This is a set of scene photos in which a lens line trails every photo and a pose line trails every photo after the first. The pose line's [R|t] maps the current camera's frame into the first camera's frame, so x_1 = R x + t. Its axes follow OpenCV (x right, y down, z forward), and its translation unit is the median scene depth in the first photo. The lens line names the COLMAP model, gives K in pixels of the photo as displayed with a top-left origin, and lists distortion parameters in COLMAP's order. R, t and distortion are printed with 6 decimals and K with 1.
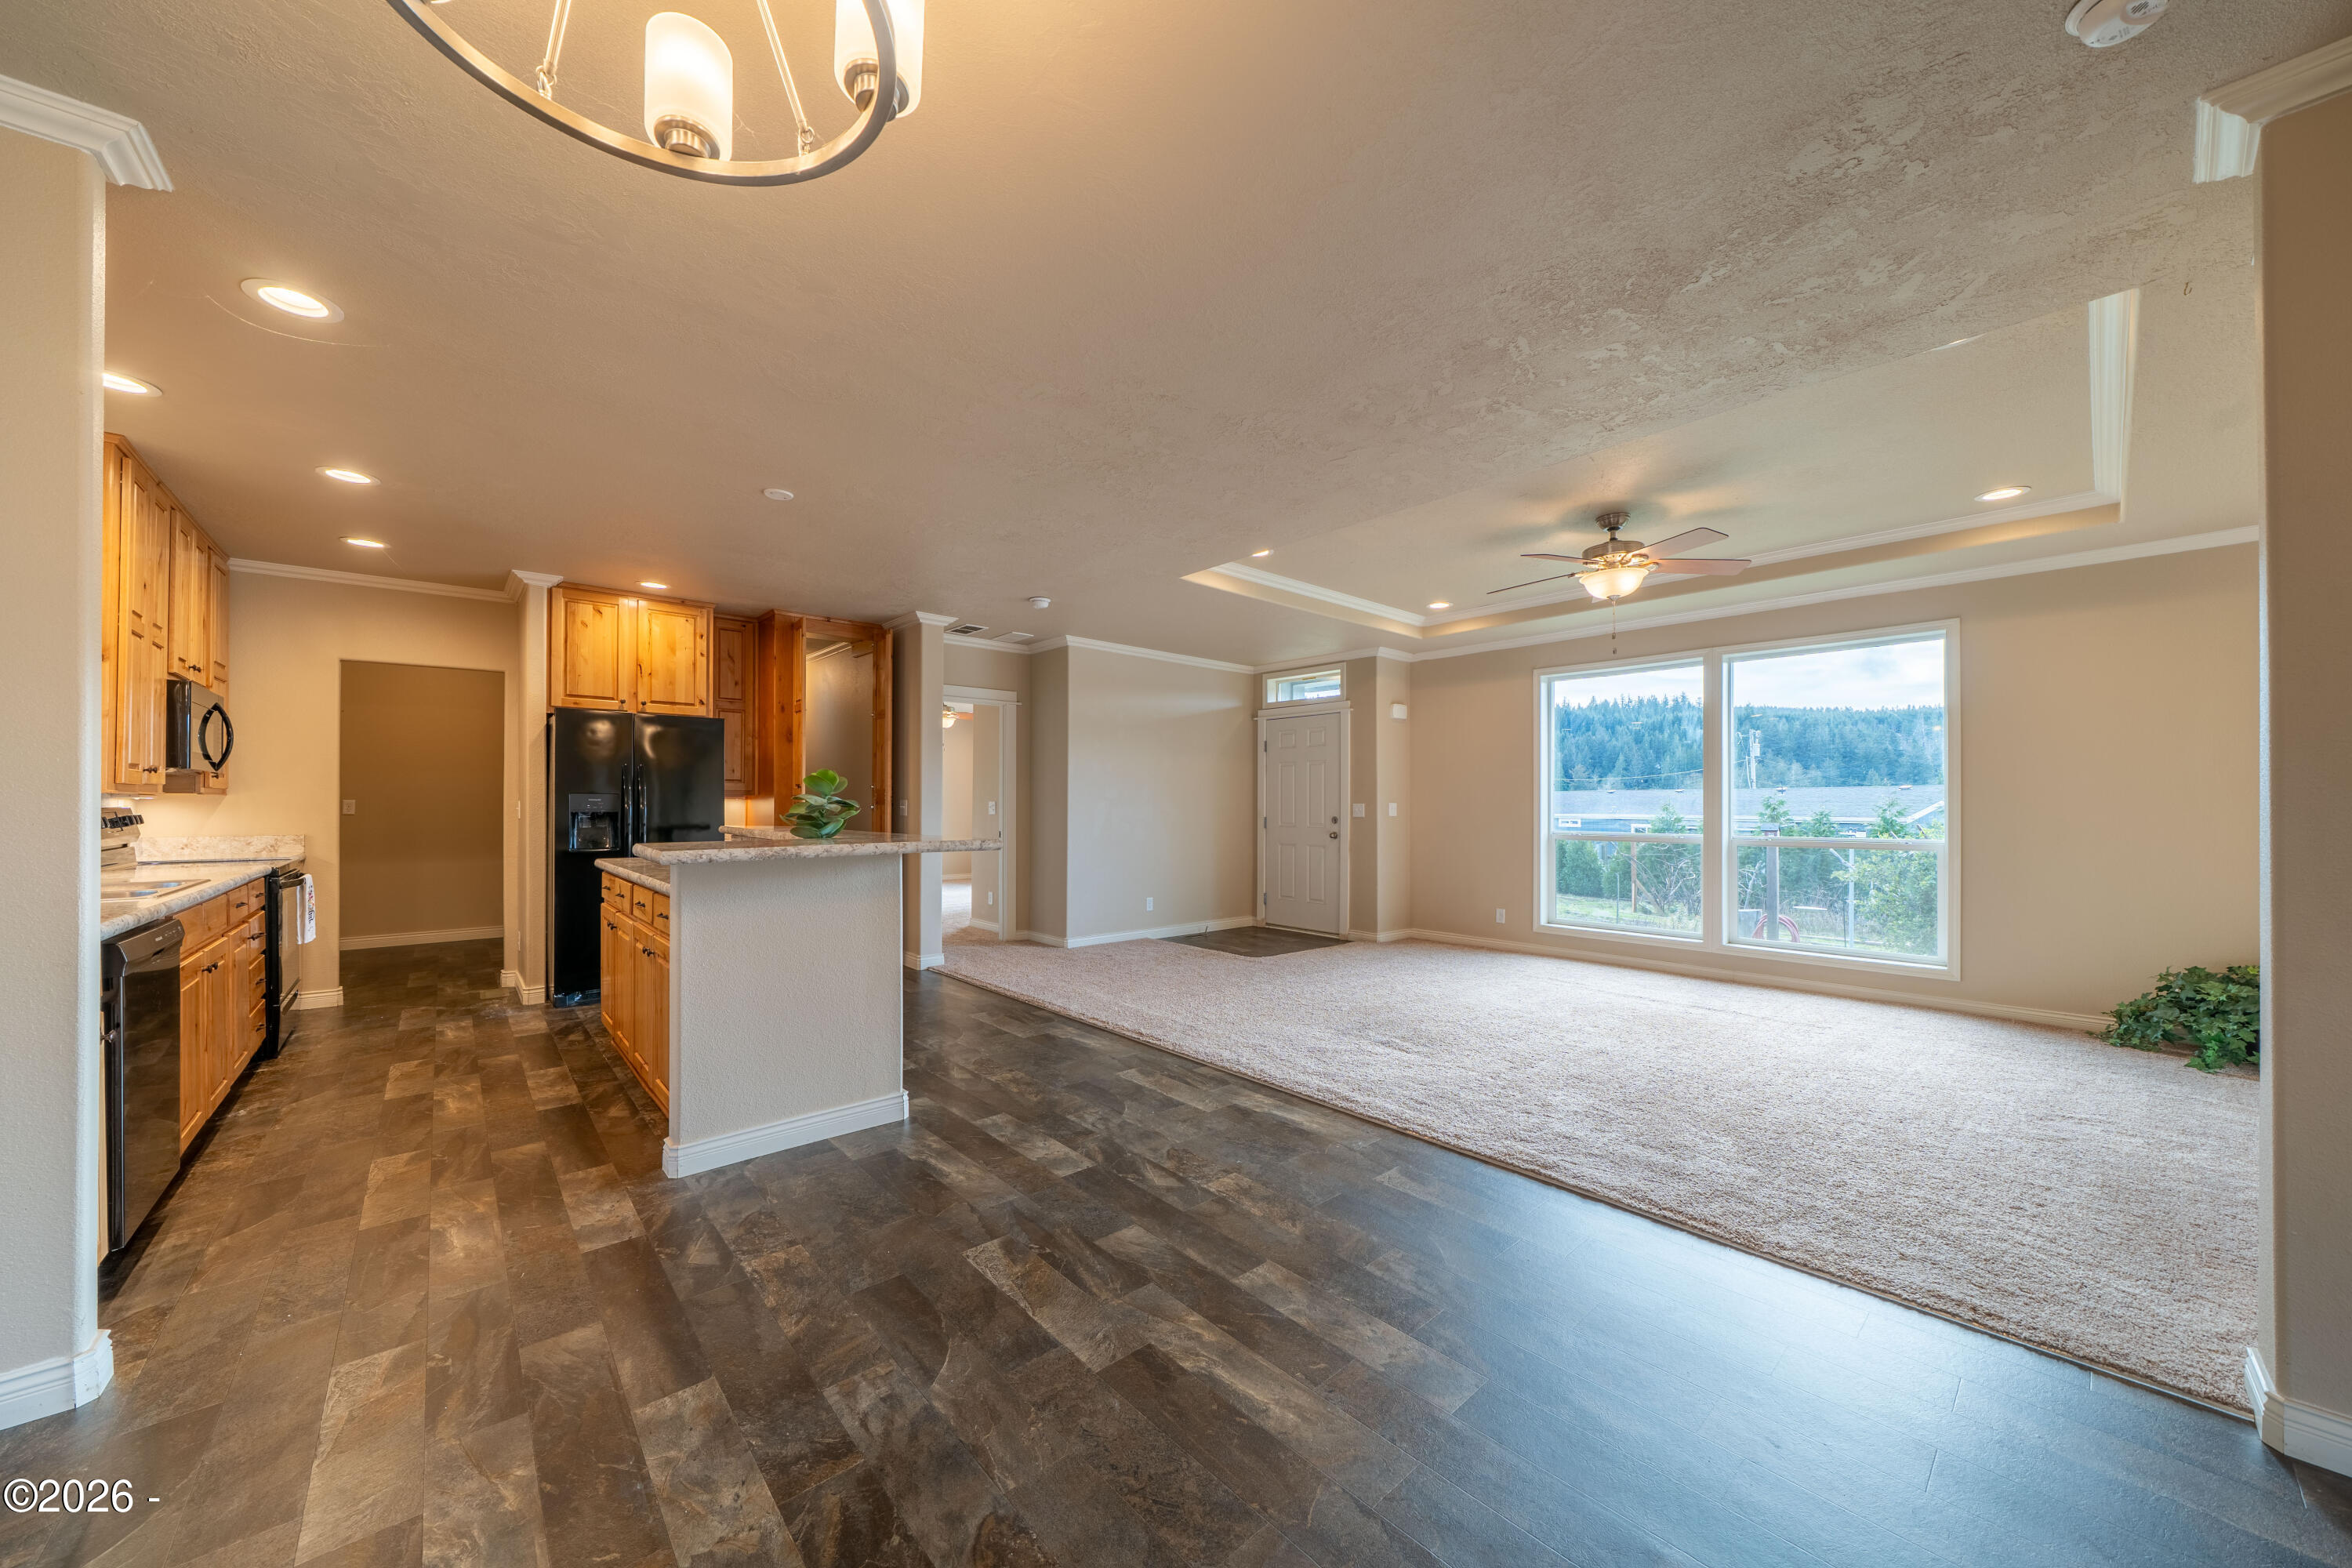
lens RADIAL K [[825.5, 0, 1161.7], [0, 825.5, 800.5], [0, 0, 1]] dist [-0.003531, -0.000273]
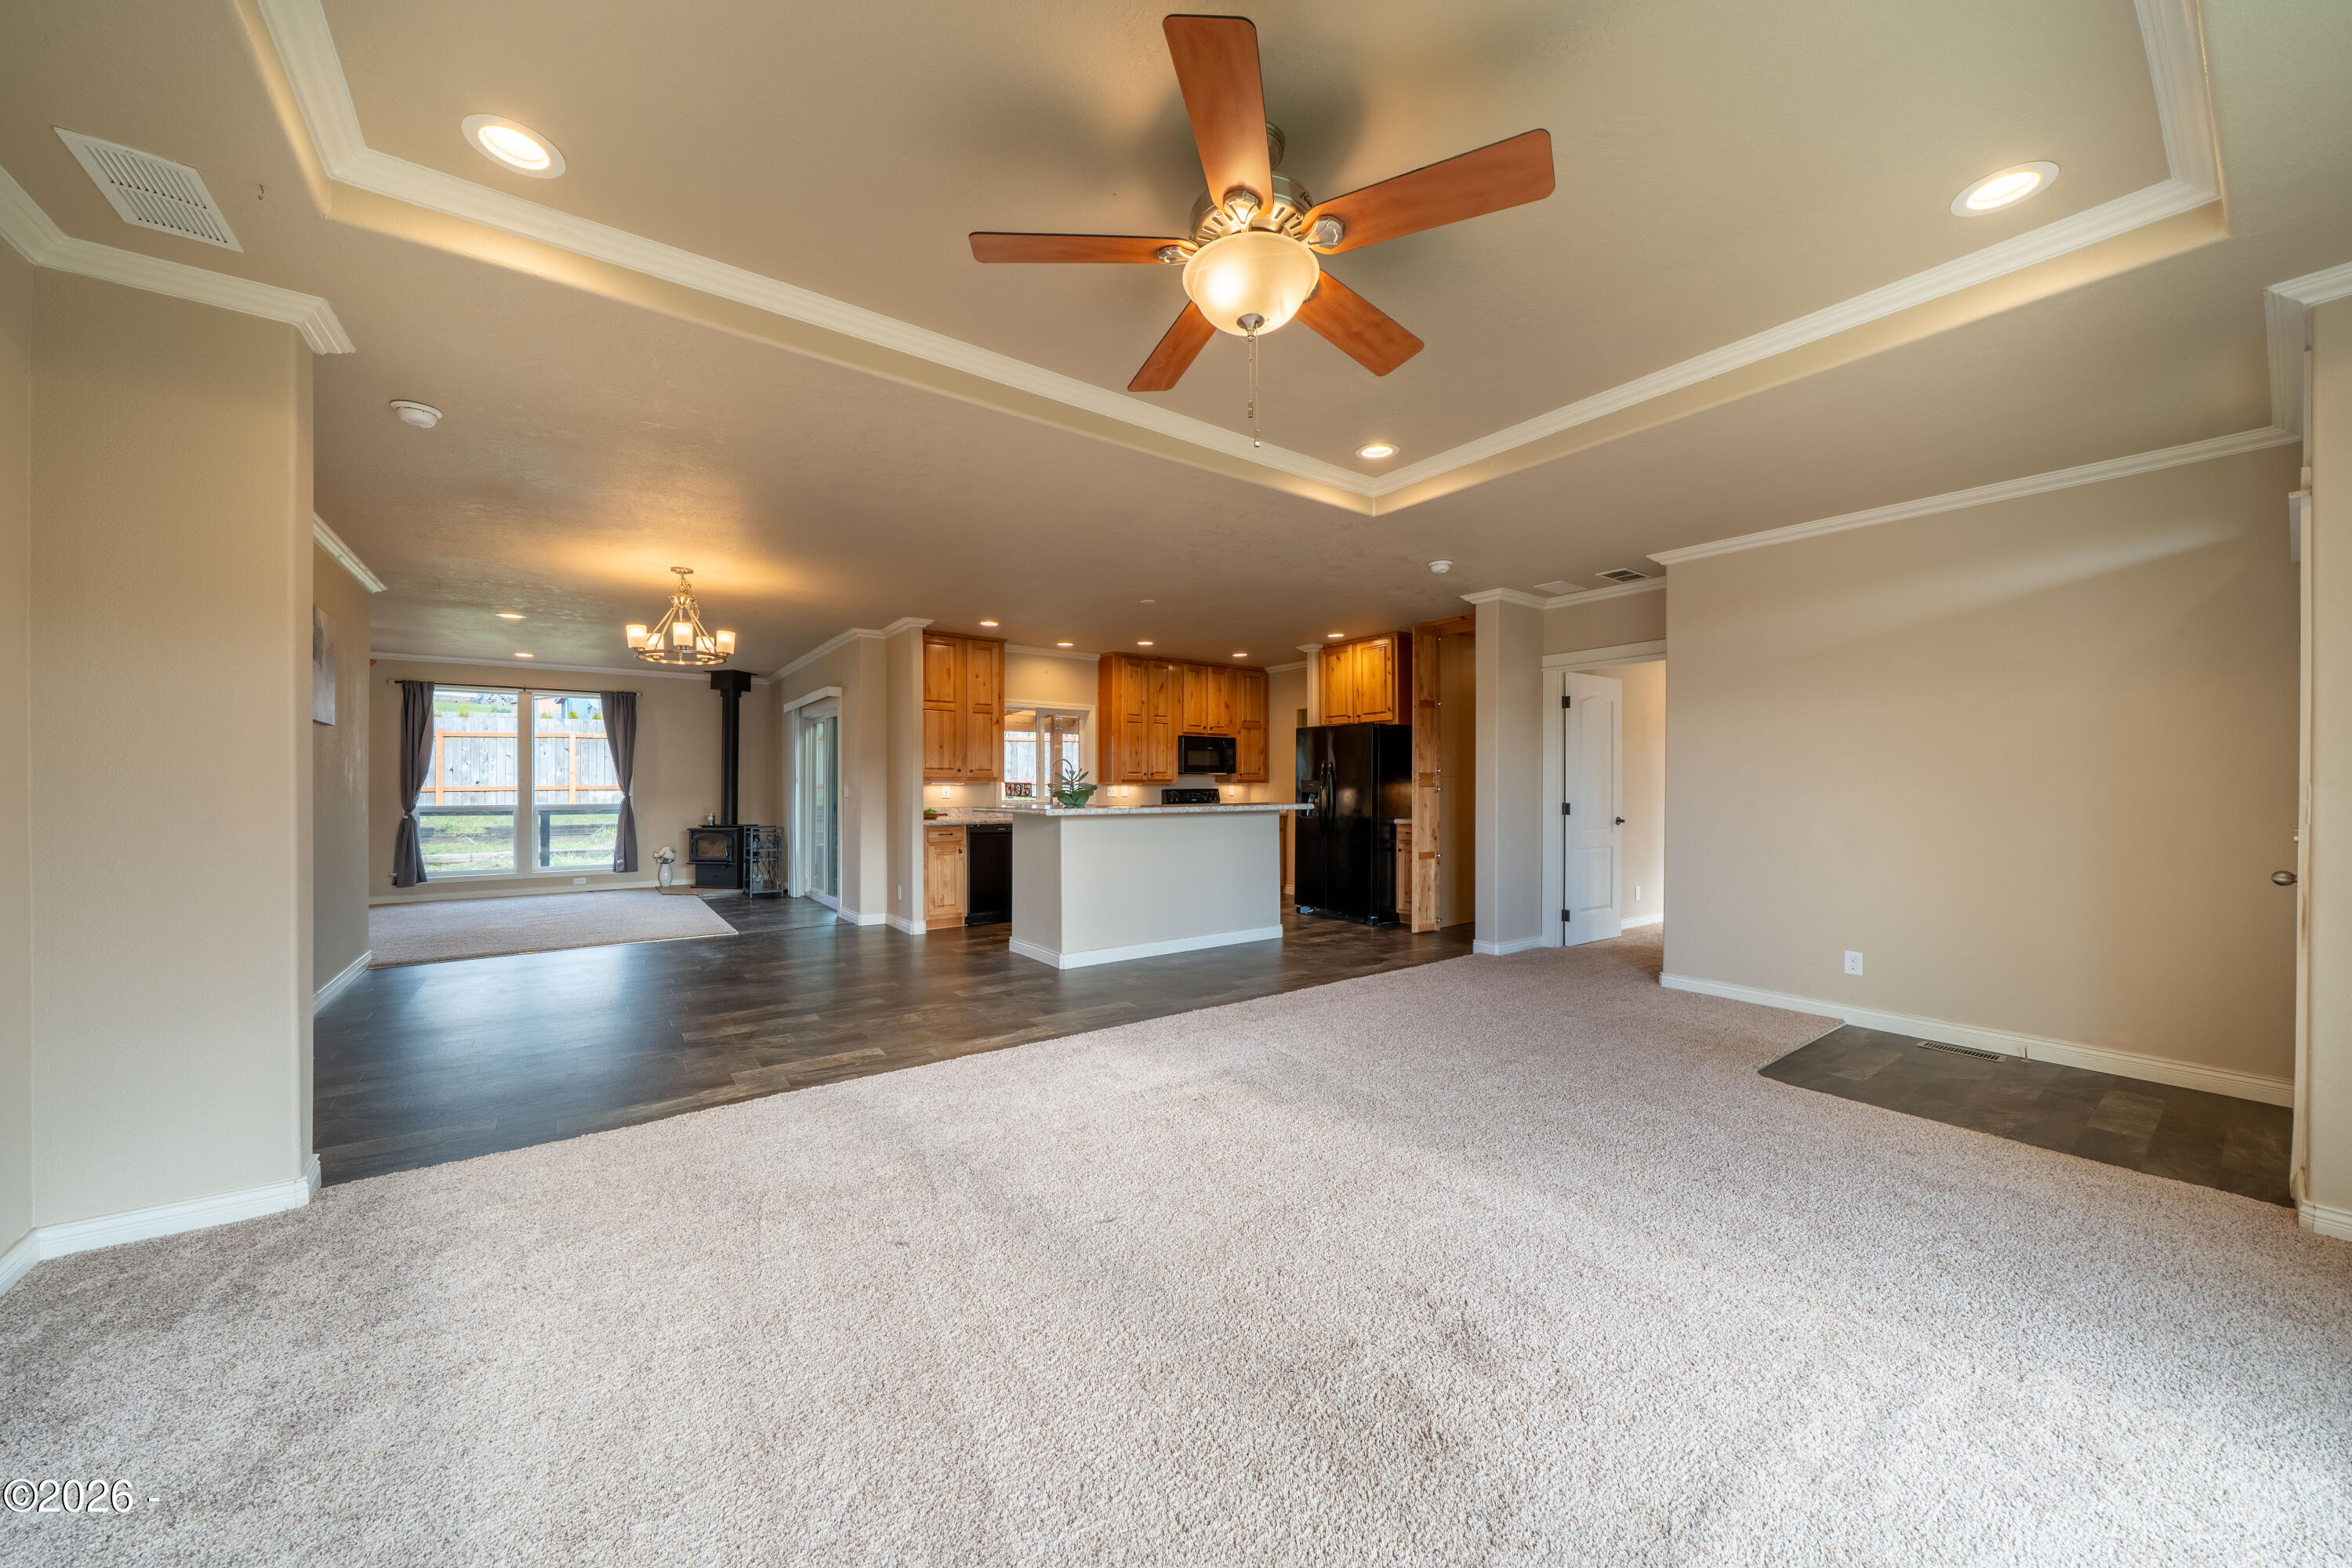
lens RADIAL K [[825.5, 0, 1183.0], [0, 825.5, 793.2], [0, 0, 1]] dist [-0.003531, -0.000273]
pose [[-0.074554, 0.005854, -0.997200, 0.864305], [0.002485, 0.999981, 0.005684, 0.005520], [0.997214, -0.002054, -0.074567, 0.860611]]
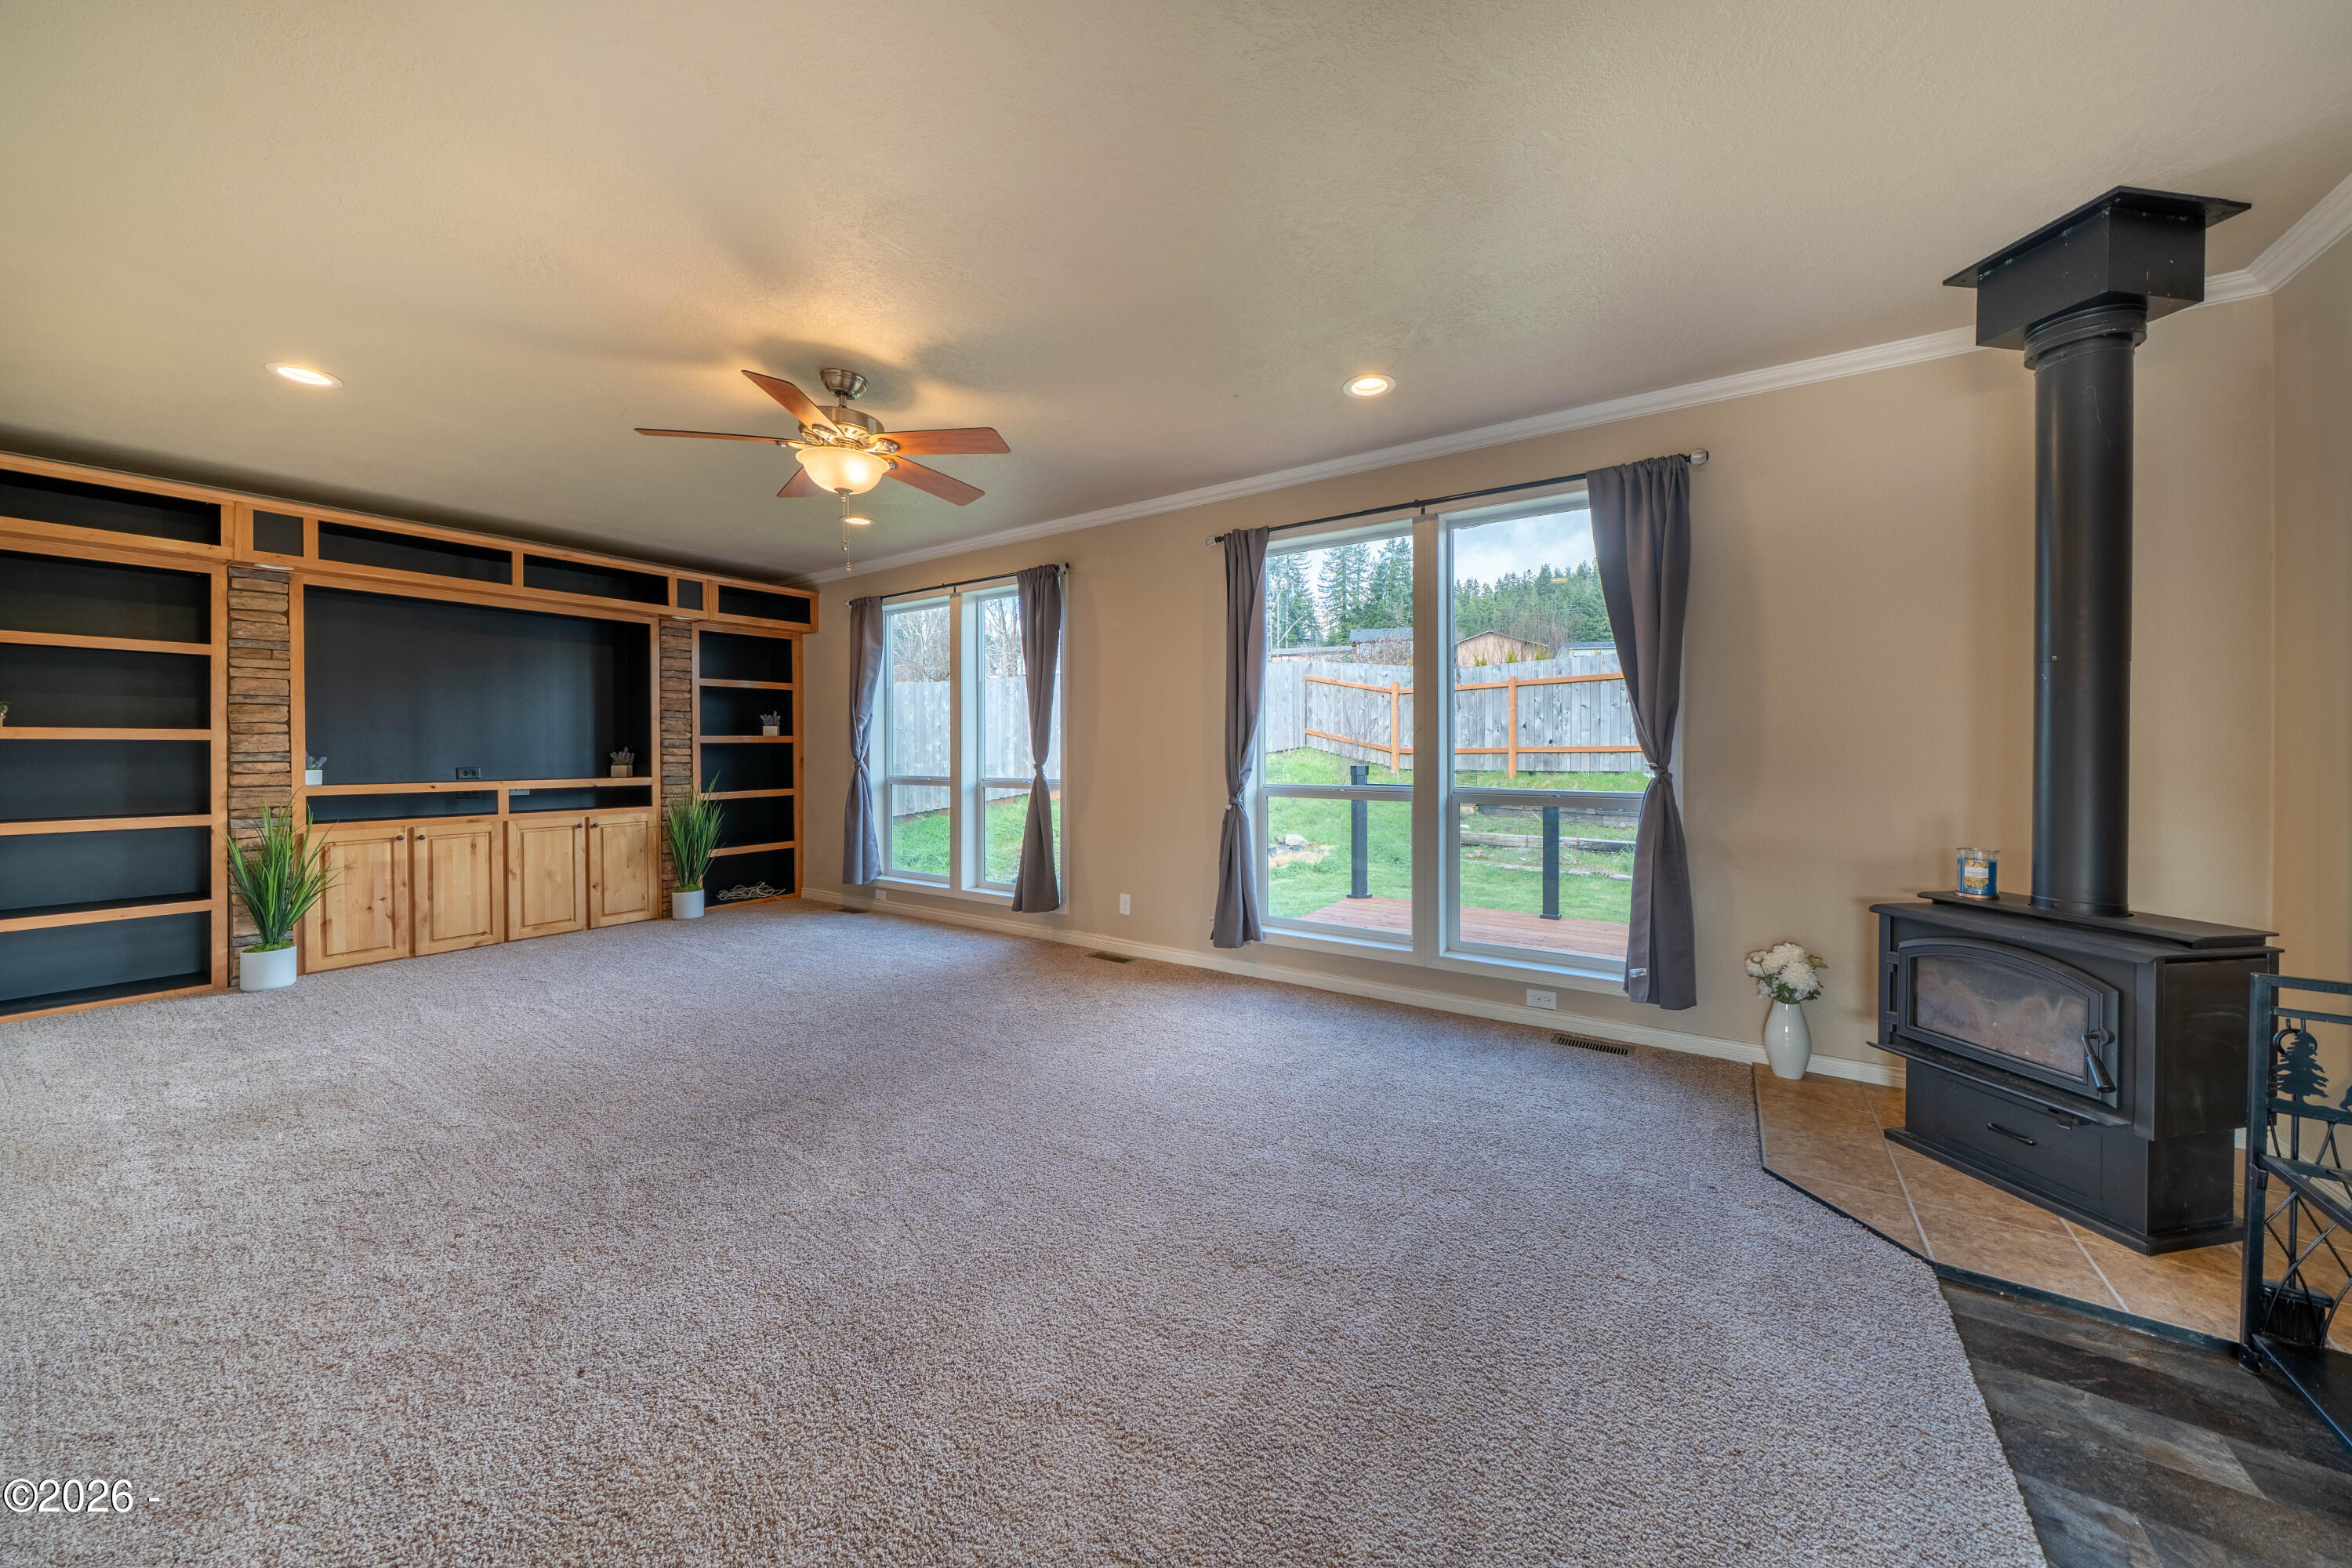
lens RADIAL K [[800.3, 0, 1161.8], [0, 800.3, 749.3], [0, 0, 1]] dist [-0.005611, -0.000081]
pose [[-0.968998, 0.001597, -0.247063, -0.394940], [0.002399, 0.999993, -0.002945, 0.002778], [0.247057, -0.003446, -0.968995, -0.048239]]
